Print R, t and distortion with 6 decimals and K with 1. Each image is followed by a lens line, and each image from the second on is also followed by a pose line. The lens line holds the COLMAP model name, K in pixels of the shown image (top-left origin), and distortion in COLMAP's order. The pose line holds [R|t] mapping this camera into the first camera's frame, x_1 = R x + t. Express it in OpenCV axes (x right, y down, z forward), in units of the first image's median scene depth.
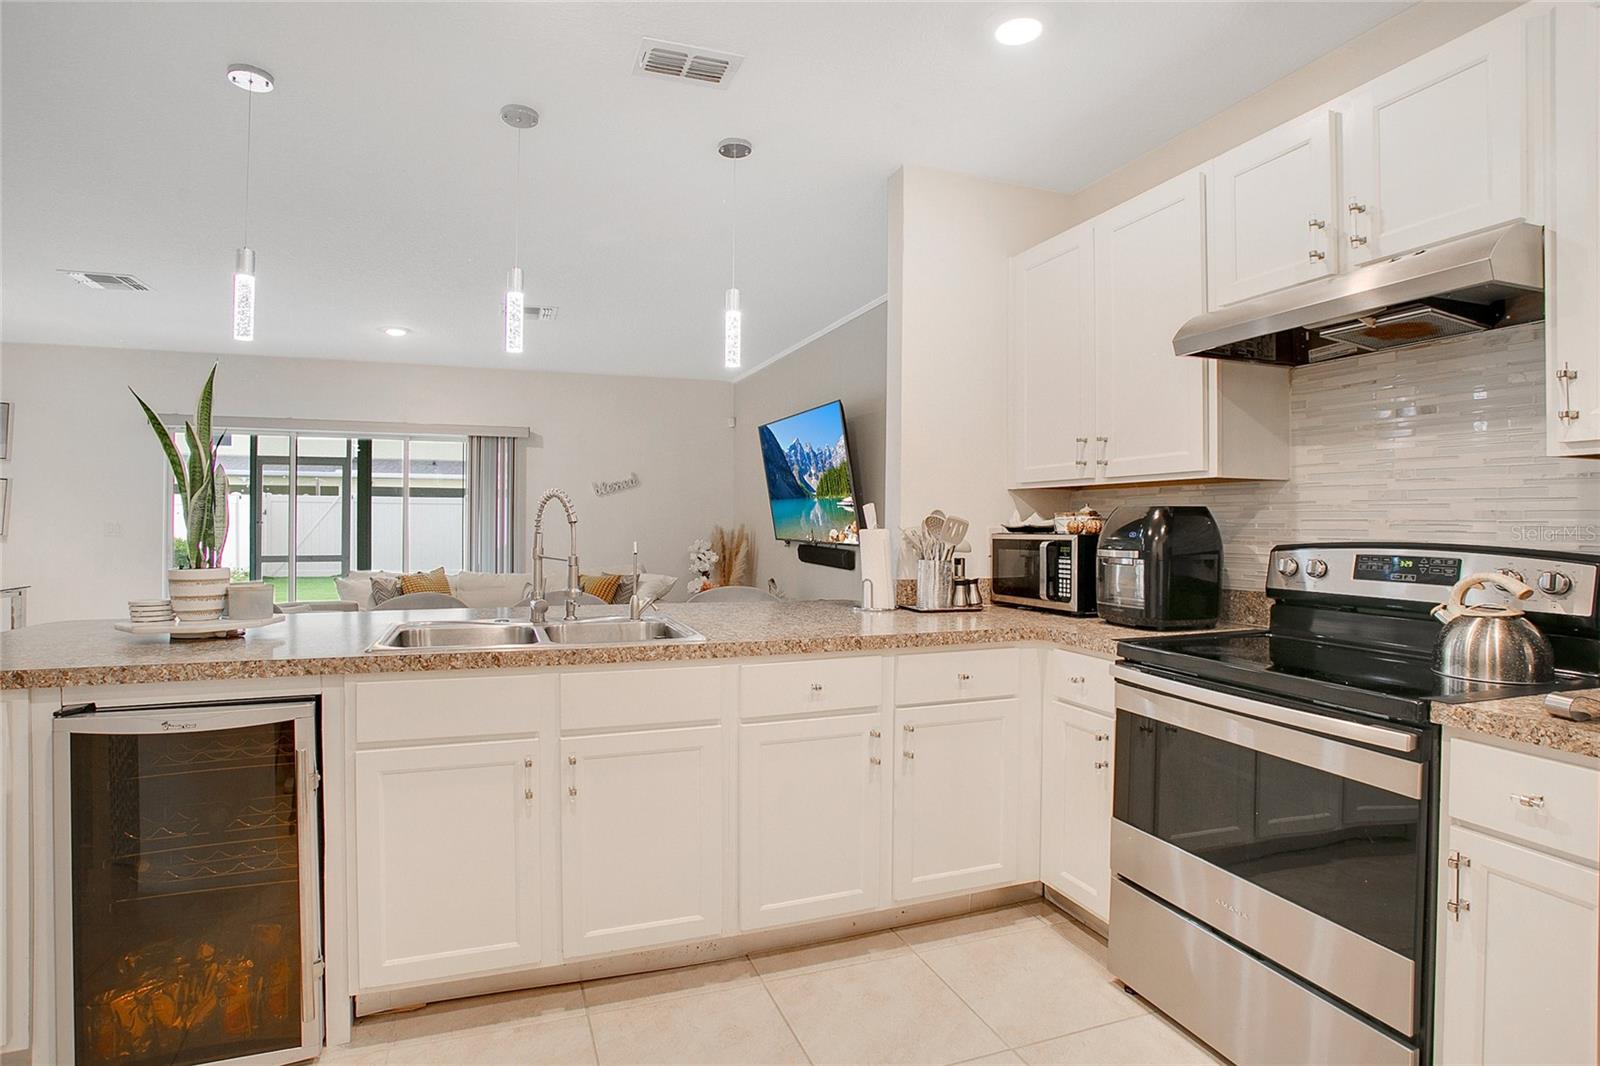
lens RADIAL K [[787.4, 0, 769.2], [0, 787.4, 522.2], [0, 0, 1]] dist [-0.049170, 0.000657]
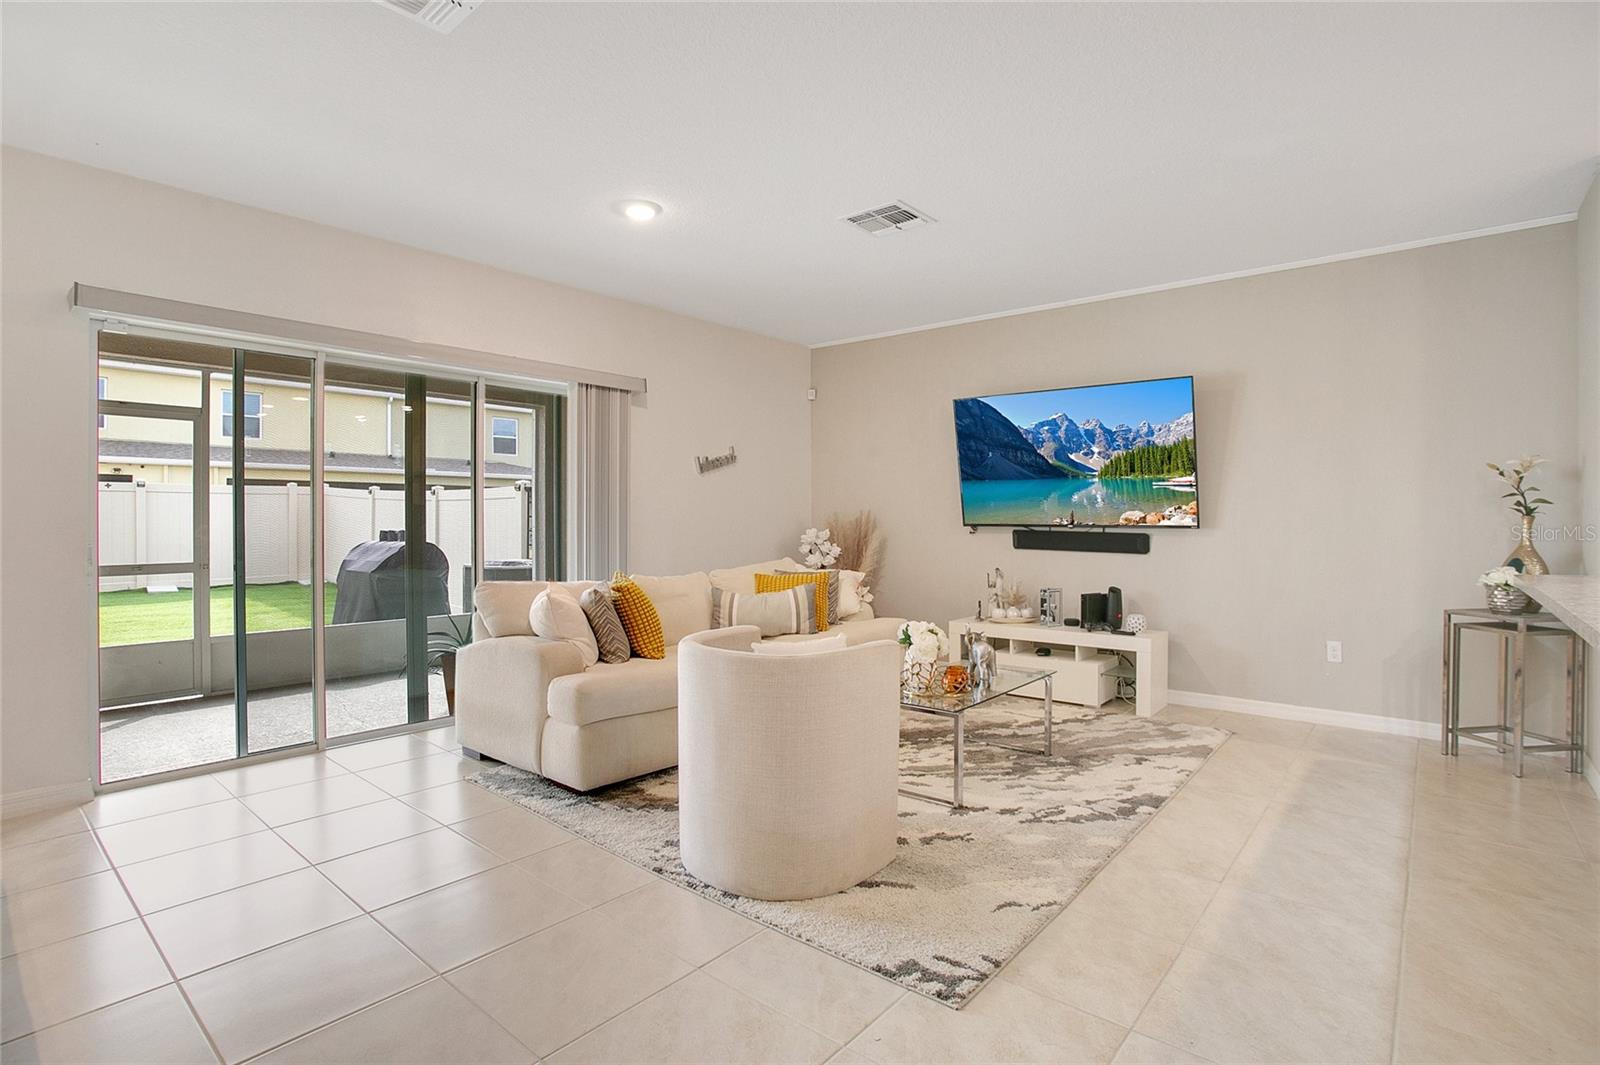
lens RADIAL K [[756.7, 0, 768.3], [0, 756.7, 520.6], [0, 0, 1]] dist [-0.086372, 0.045129]
pose [[0.860642, -0.010566, 0.509100, -1.470830], [0.007852, 0.999941, 0.007478, 0.020049], [-0.509150, -0.002439, 0.860675, 0.874943]]
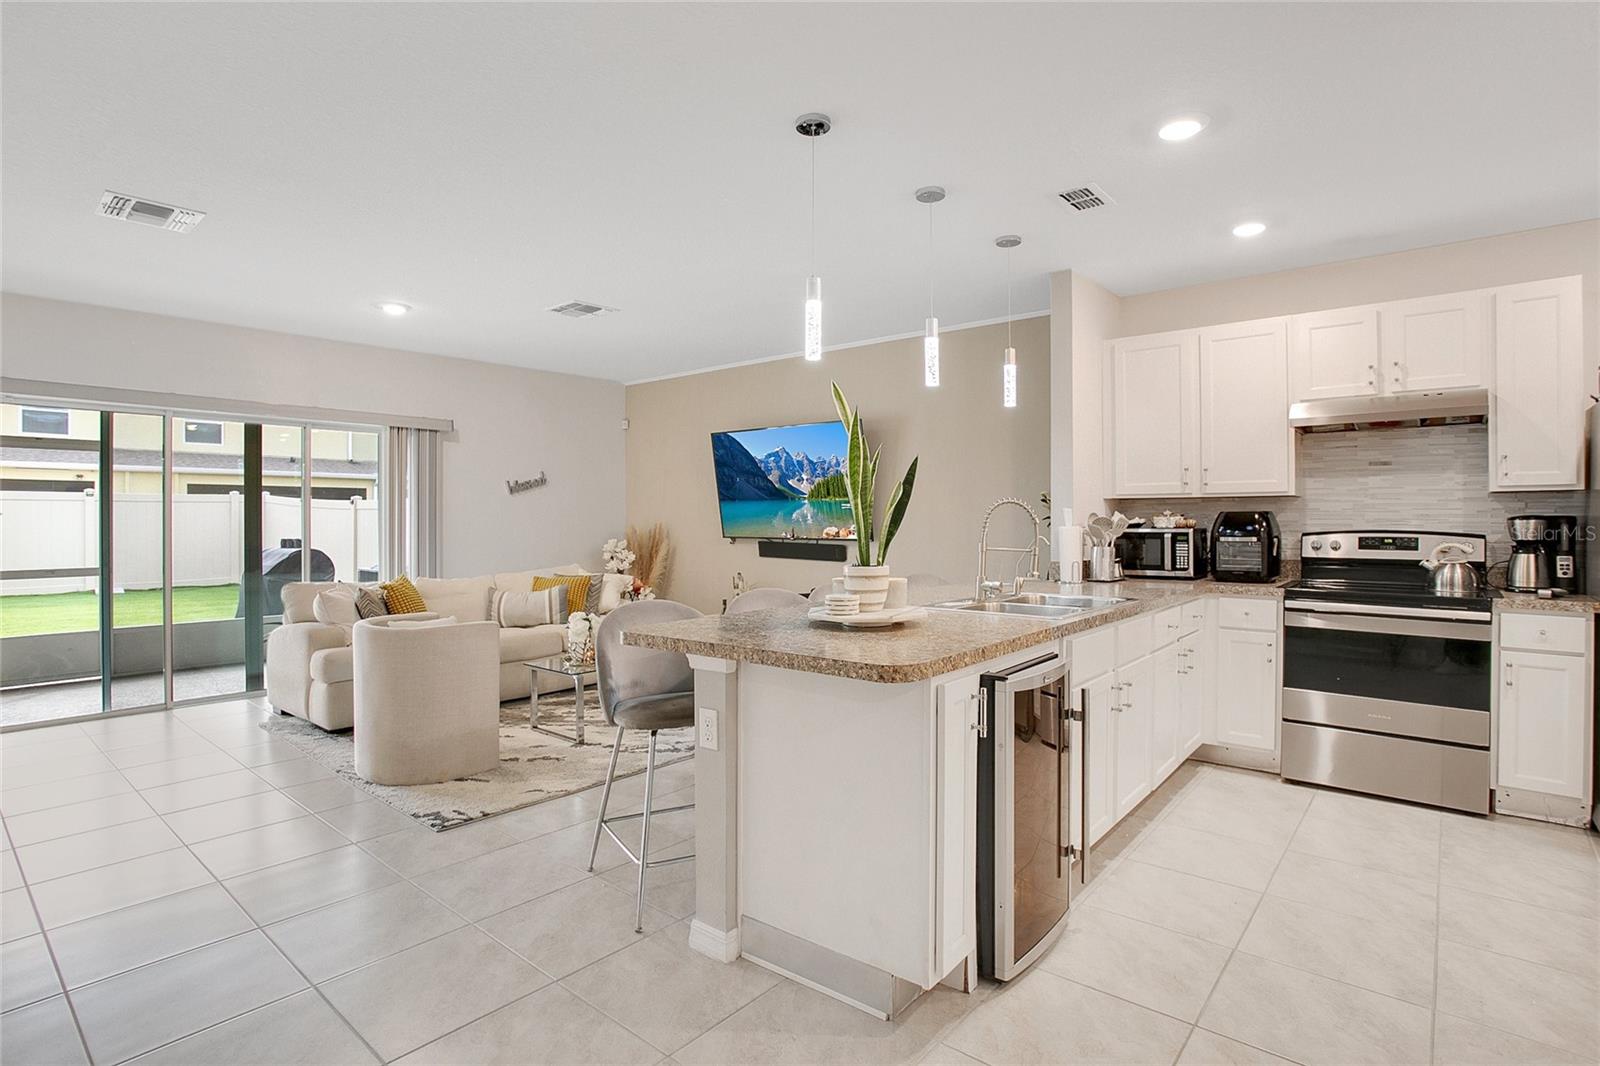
lens RADIAL K [[787.4, 0, 769.2], [0, 787.4, 522.2], [0, 0, 1]] dist [-0.049170, 0.000657]
pose [[0.865877, -0.012124, 0.500110, -1.138924], [0.008542, 0.999919, 0.009451, -0.019566], [-0.500184, -0.003912, 0.865910, 0.055822]]
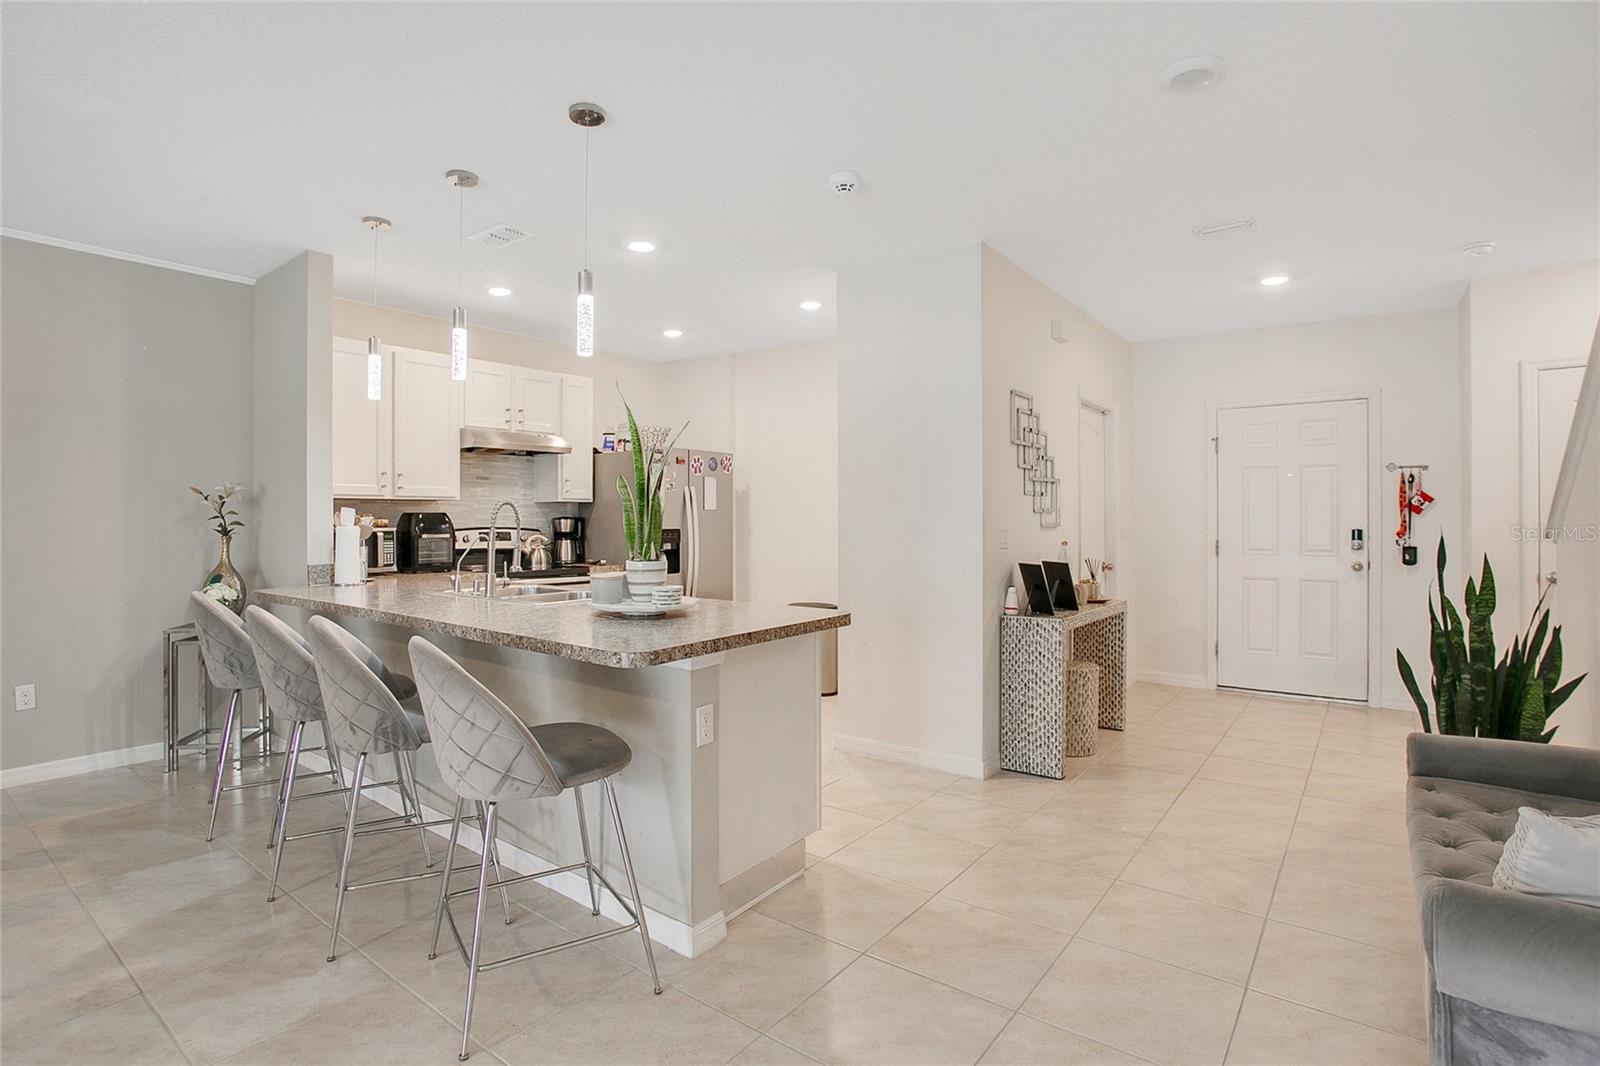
lens RADIAL K [[787.4, 0, 769.2], [0, 787.4, 522.2], [0, 0, 1]] dist [-0.049170, 0.000657]
pose [[-0.532839, -0.011753, 0.846135, -1.531471], [-0.003851, 0.999927, 0.011464, -0.019697], [-0.846208, 0.002850, -0.532846, 1.210903]]
